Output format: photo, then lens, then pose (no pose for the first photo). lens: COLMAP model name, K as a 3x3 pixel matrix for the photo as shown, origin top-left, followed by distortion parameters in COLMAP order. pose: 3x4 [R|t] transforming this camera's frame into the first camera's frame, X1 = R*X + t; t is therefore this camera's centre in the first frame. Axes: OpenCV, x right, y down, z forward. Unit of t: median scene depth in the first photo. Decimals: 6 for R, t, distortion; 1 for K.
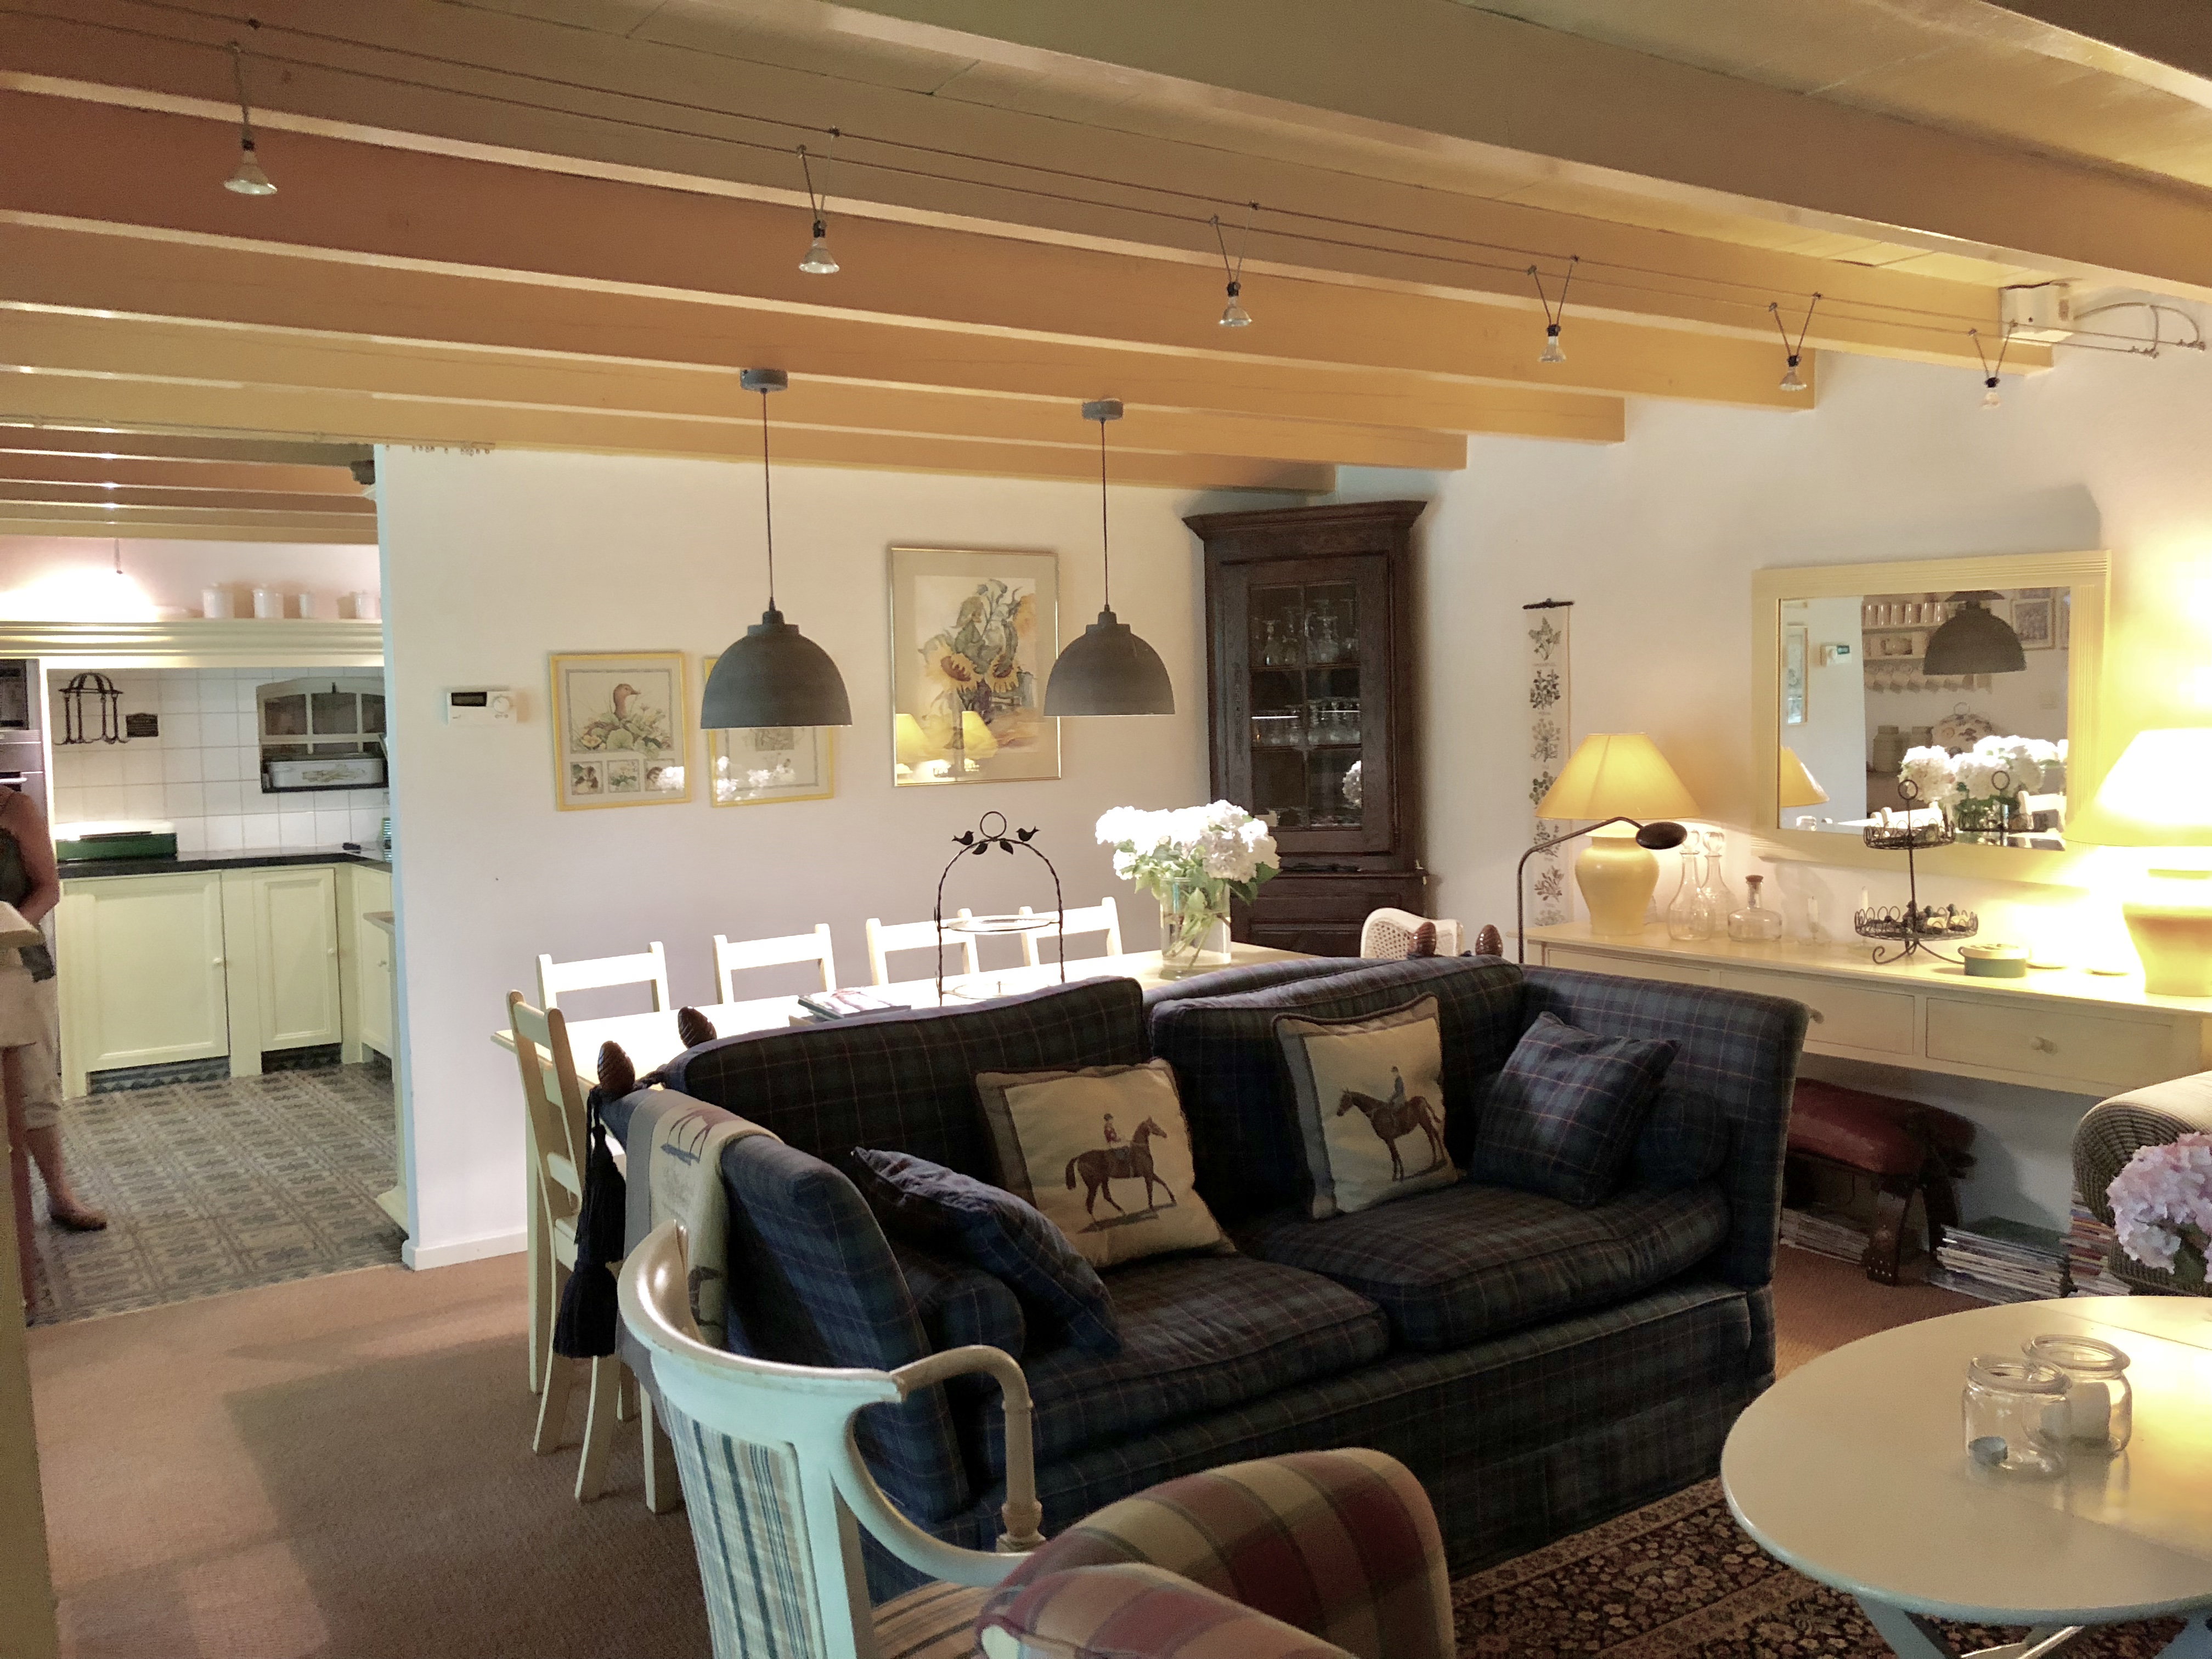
lens RADIAL K [[1844.4, 0, 1108.0], [0, 1844.4, 823.6], [0, 0, 1]] dist [0.017877, 0.005823]
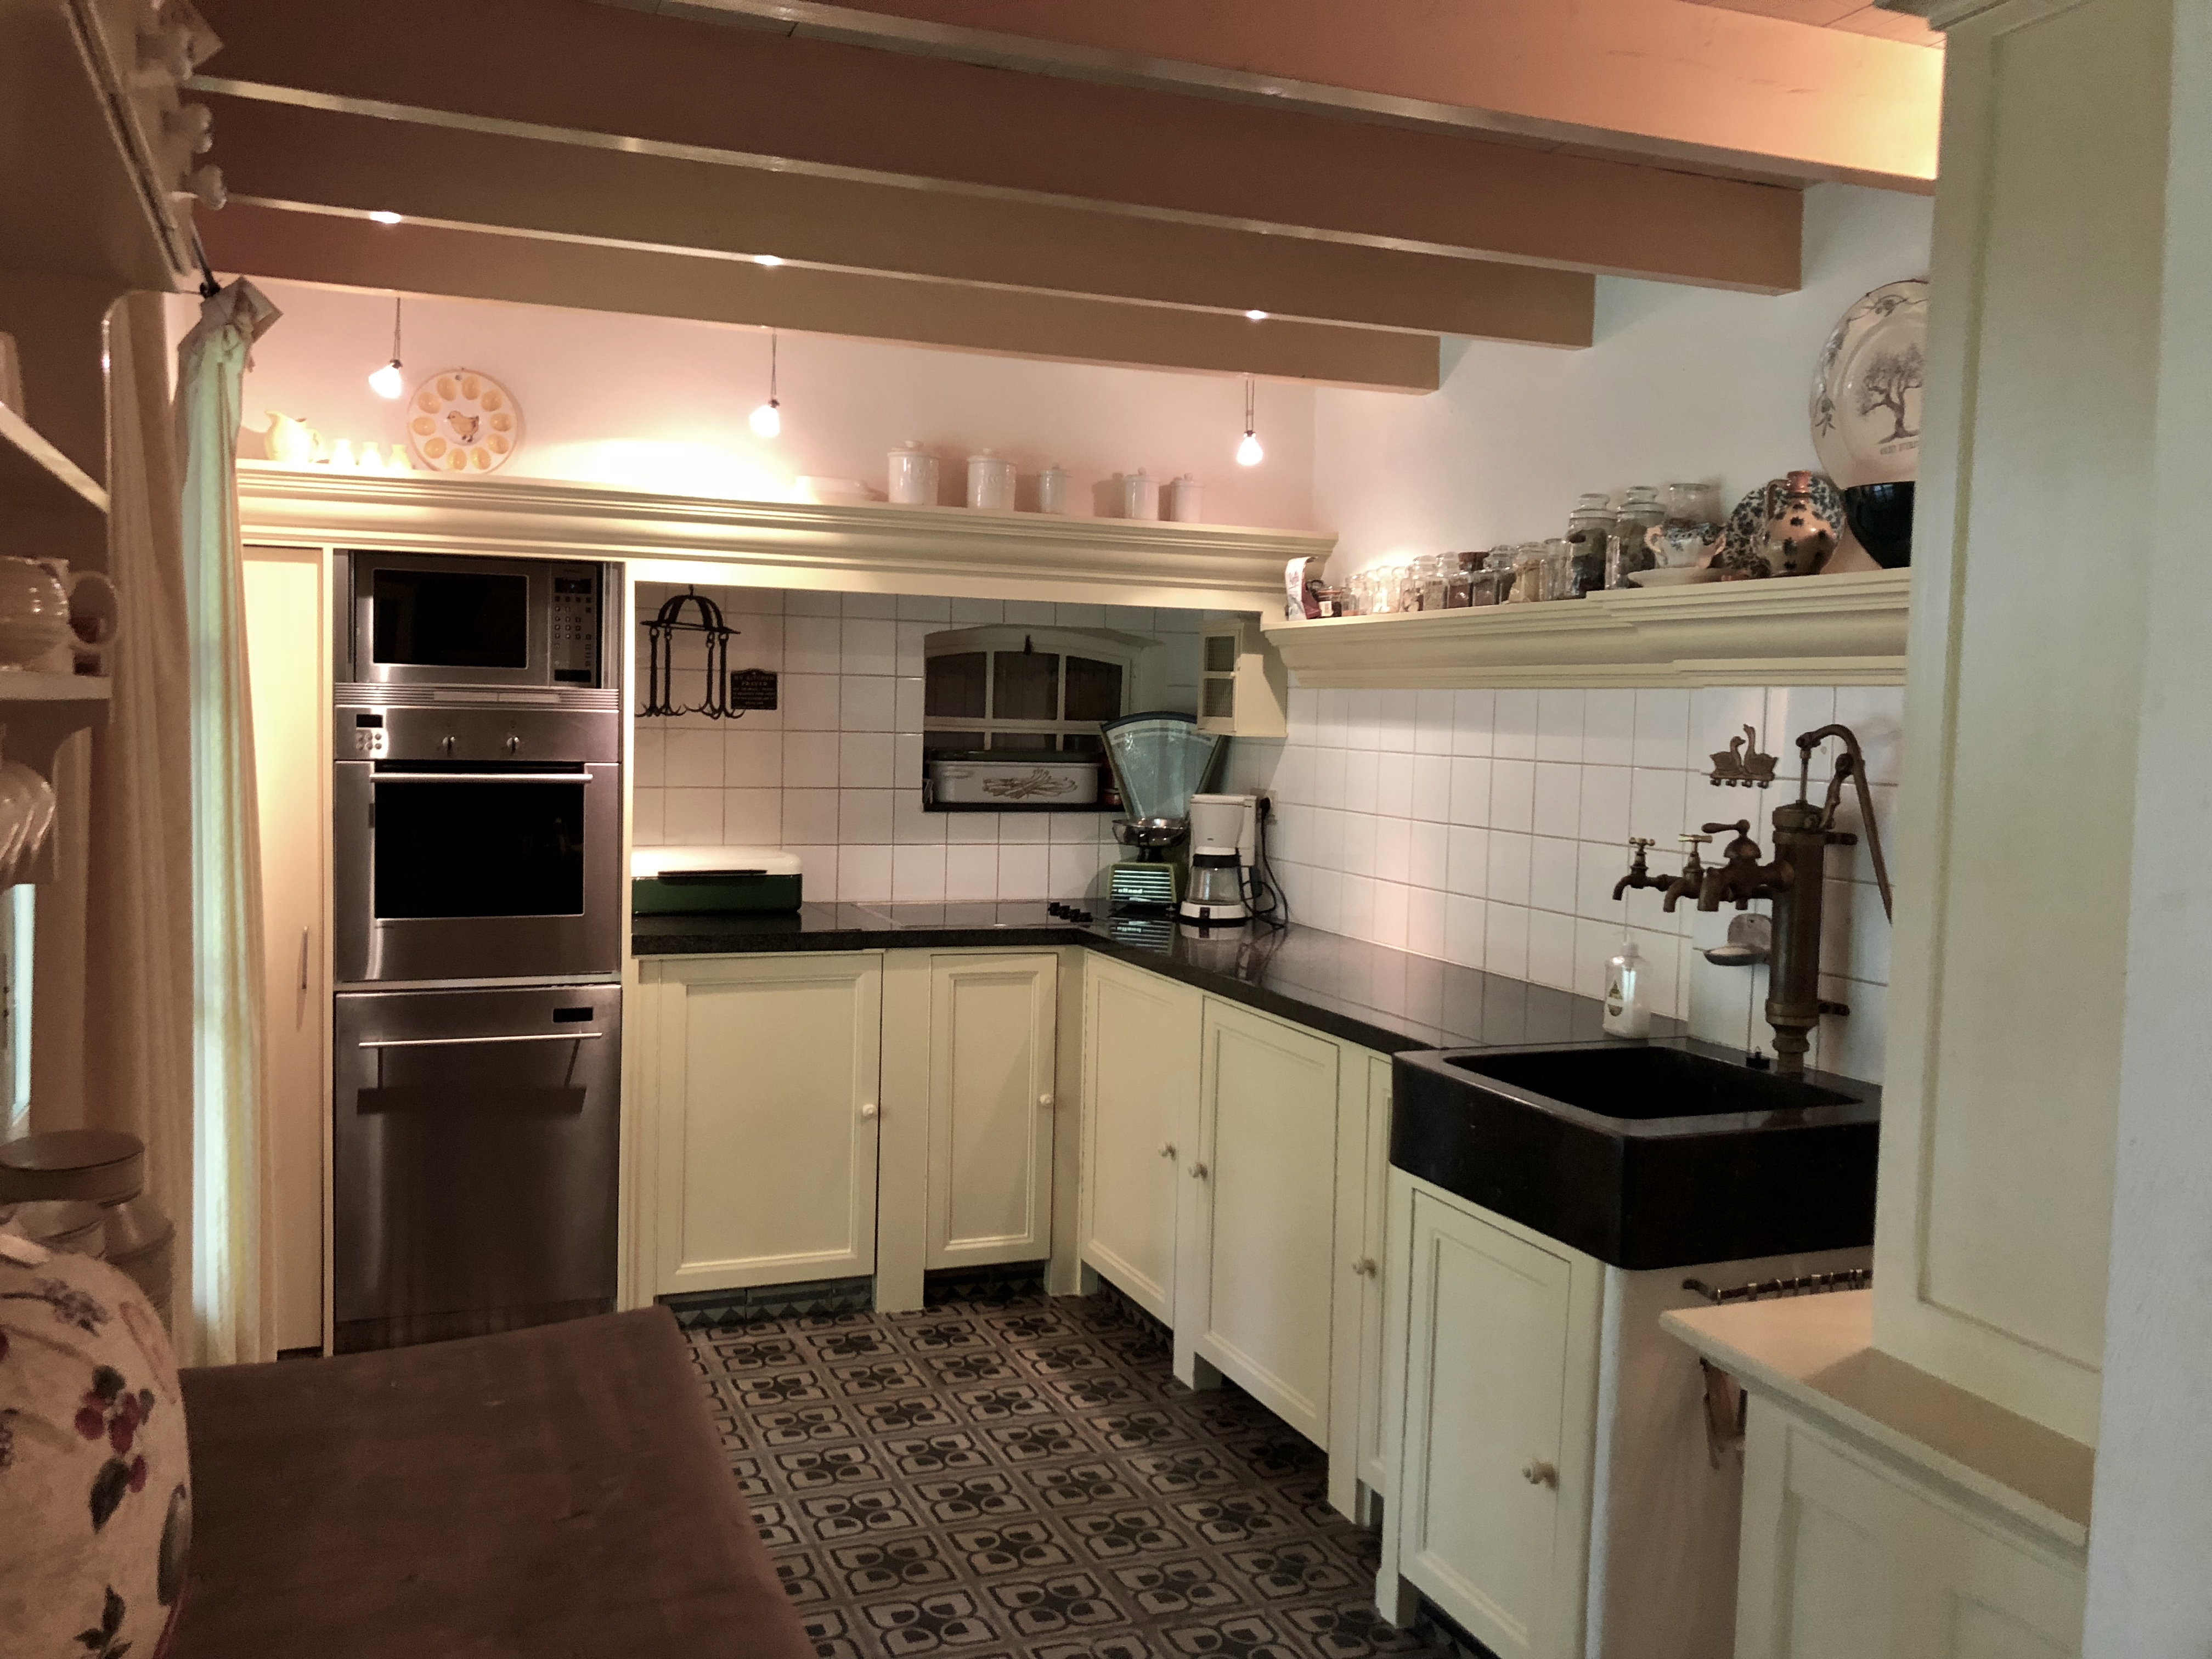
lens RADIAL K [[1844.4, 0, 1100.7], [0, 1844.4, 829.1], [0, 0, 1]] dist [0.017877, 0.005823]
pose [[0.976888, 0.062575, -0.204386, -0.296237], [-0.062791, 0.998012, 0.005433, -0.018792], [0.204319, 0.007526, 0.978875, 0.452882]]
